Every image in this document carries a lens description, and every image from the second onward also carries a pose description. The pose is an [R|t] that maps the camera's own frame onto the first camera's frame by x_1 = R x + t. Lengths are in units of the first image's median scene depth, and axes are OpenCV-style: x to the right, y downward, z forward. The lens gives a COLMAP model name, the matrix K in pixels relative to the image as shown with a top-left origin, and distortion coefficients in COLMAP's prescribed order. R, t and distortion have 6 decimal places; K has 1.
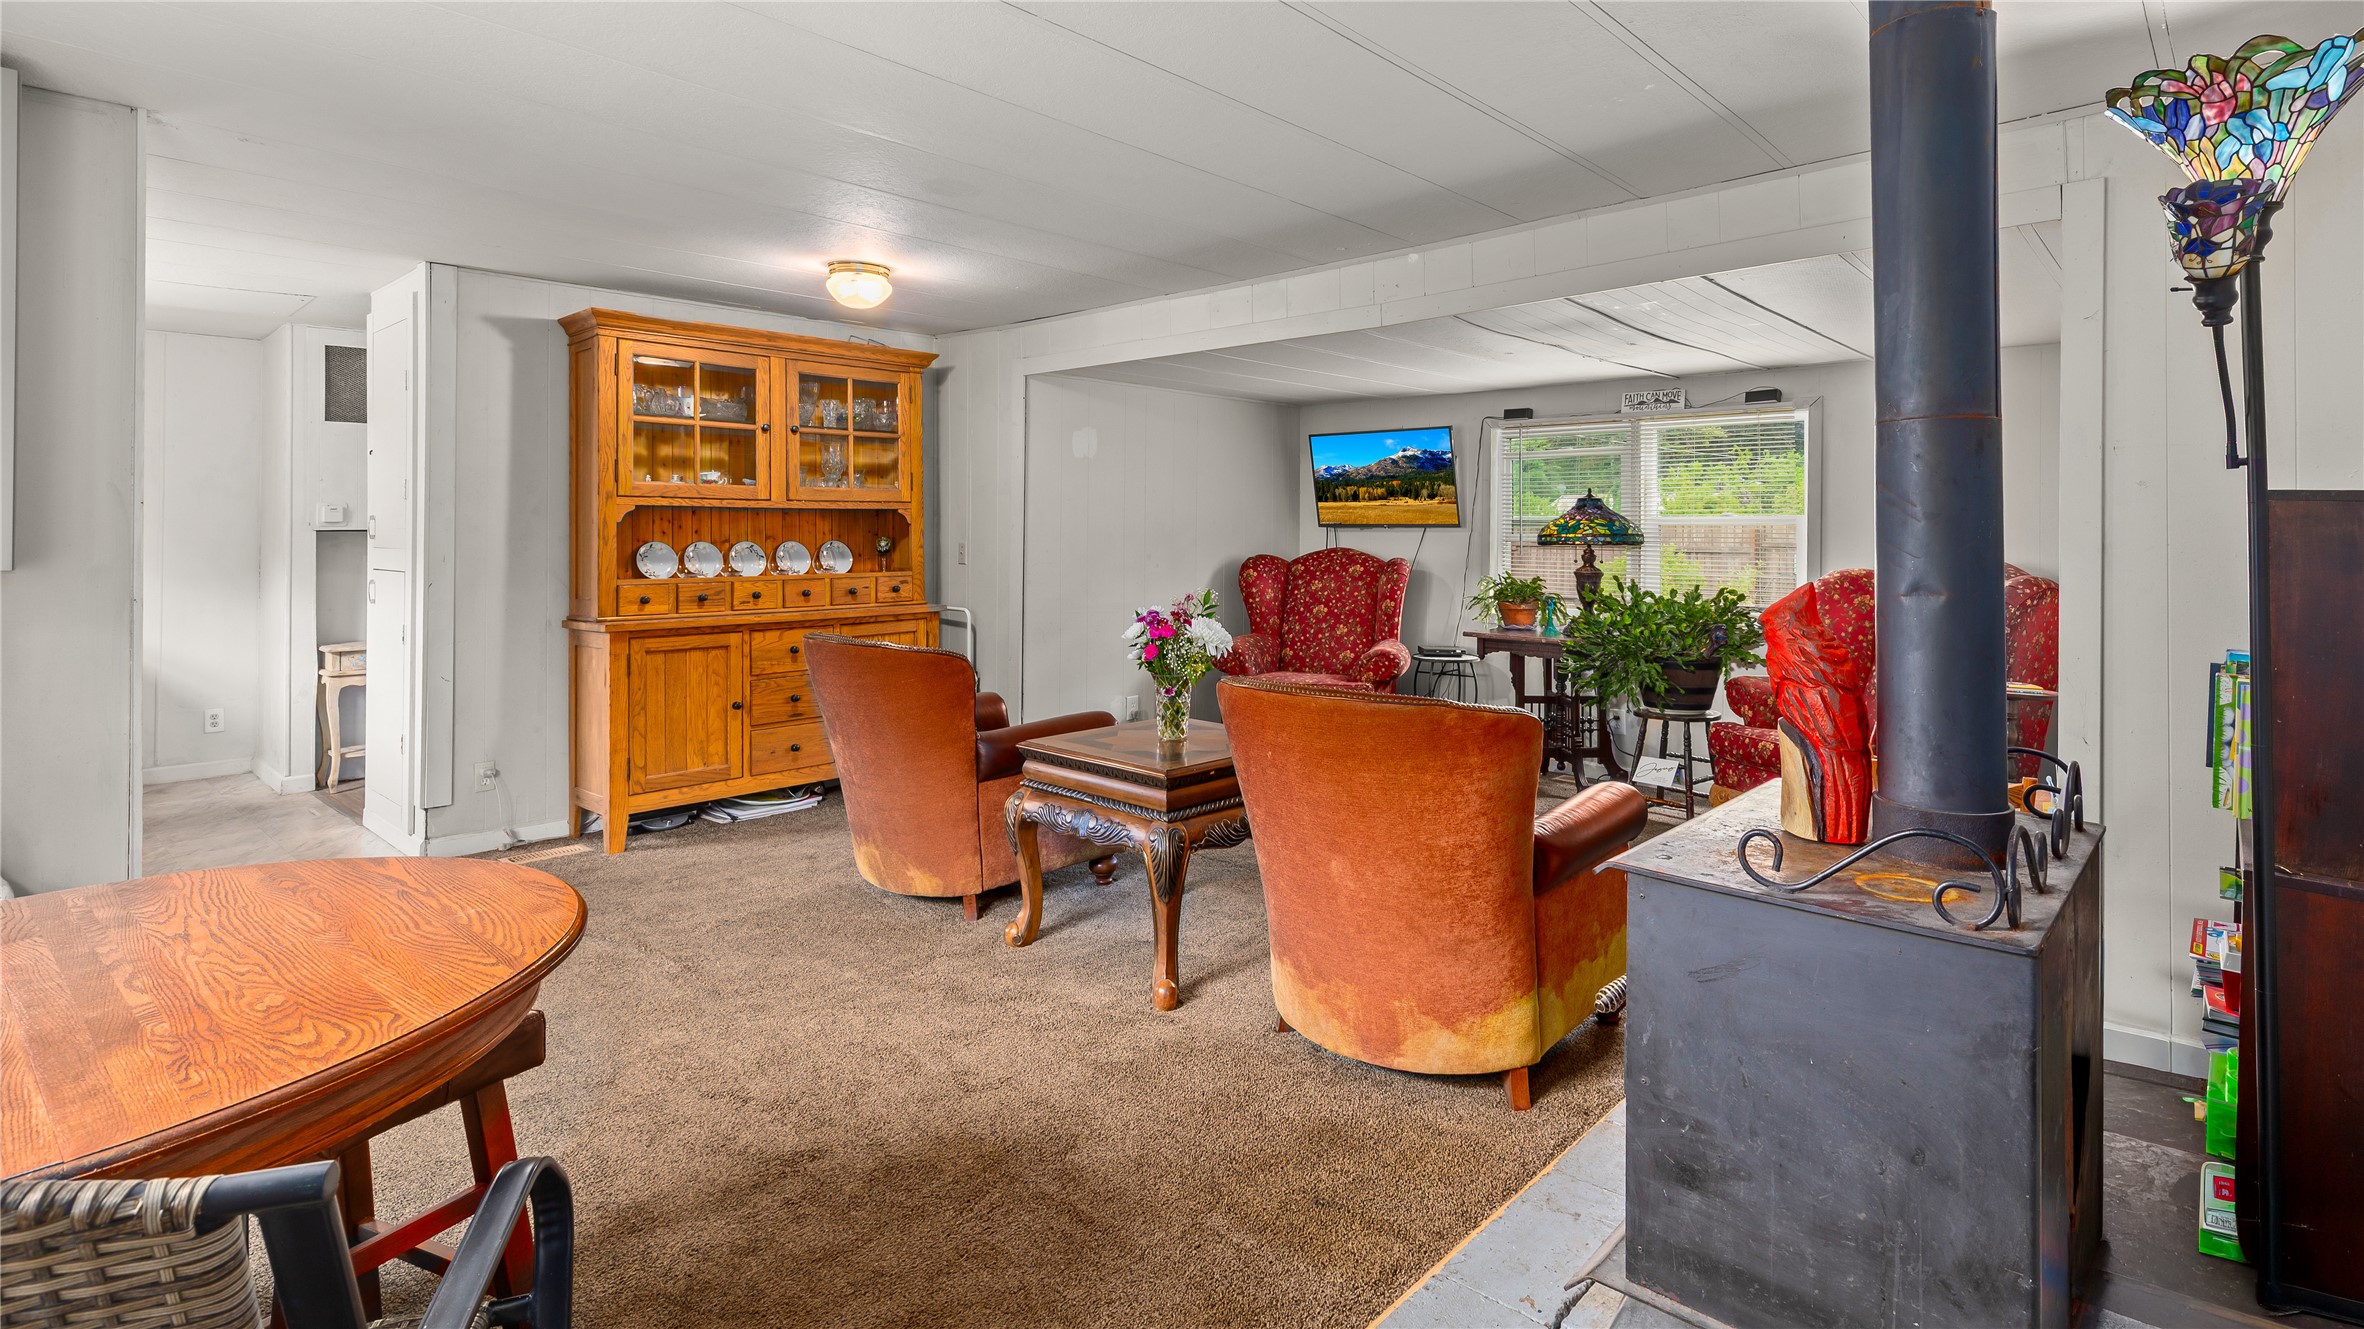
lens RADIAL K [[1108.8, 0, 1182.0], [0, 1108.8, 664.5], [0, 0, 1]] dist [-0.000154, -0.000272]
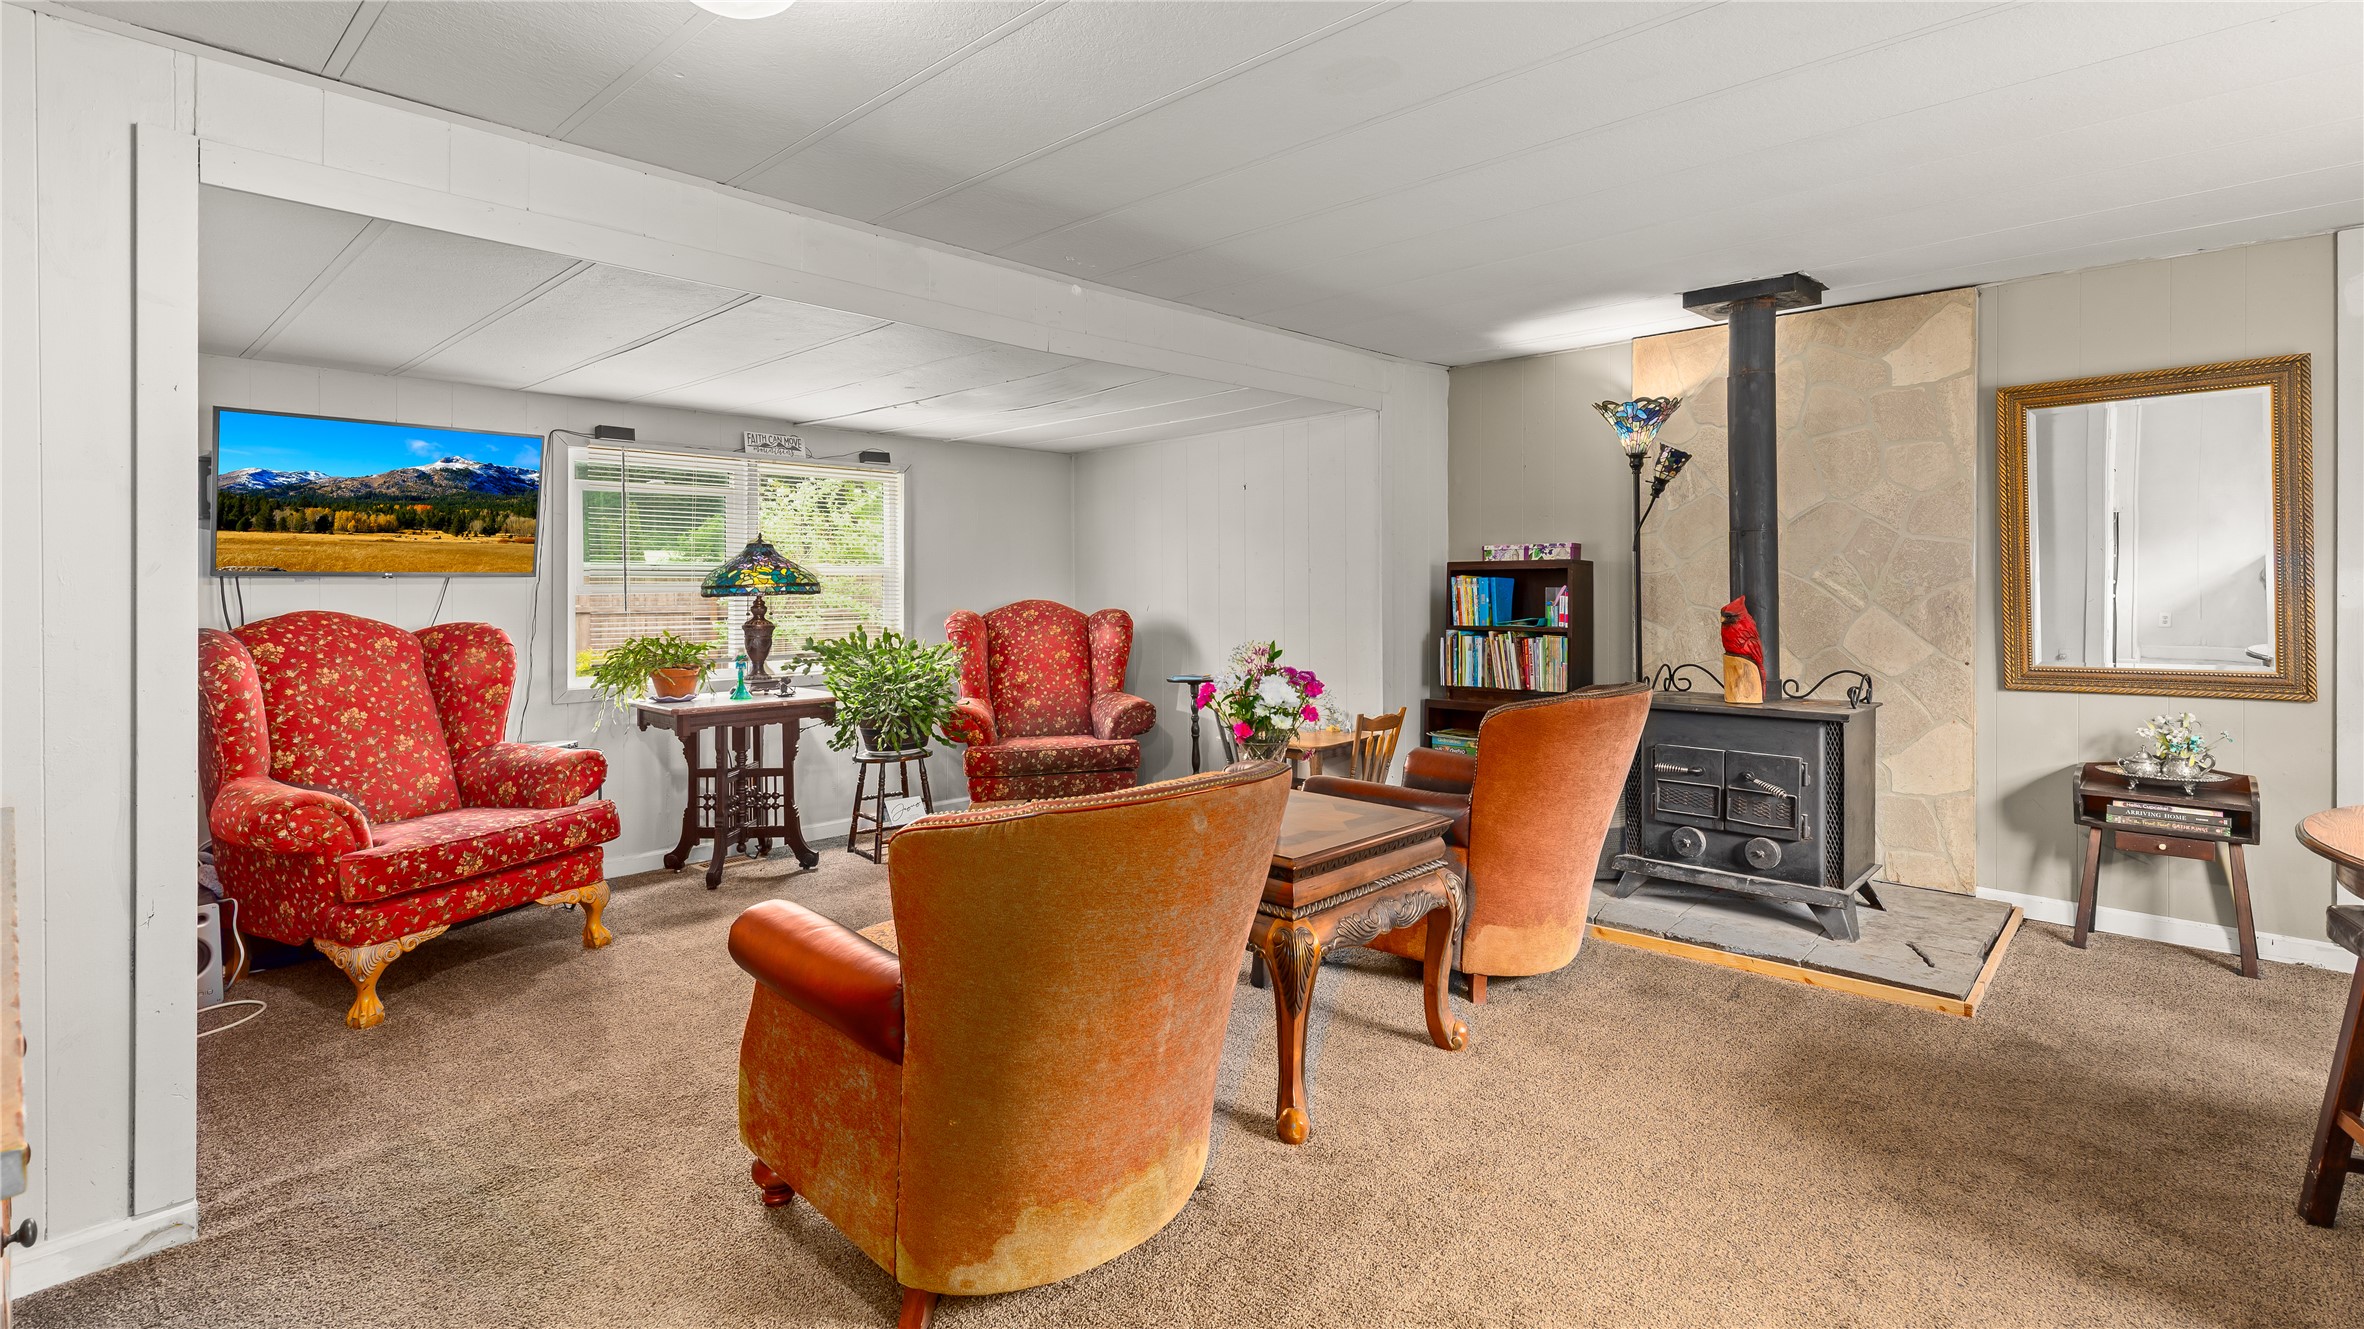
lens RADIAL K [[1108.8, 0, 1182.0], [0, 1108.8, 664.5], [0, 0, 1]] dist [-0.000154, -0.000272]
pose [[-0.010289, -0.079086, 0.996815, -0.486258], [0.123627, 0.989119, 0.079751, -0.073000], [-0.992275, 0.124054, -0.000400, 0.594996]]
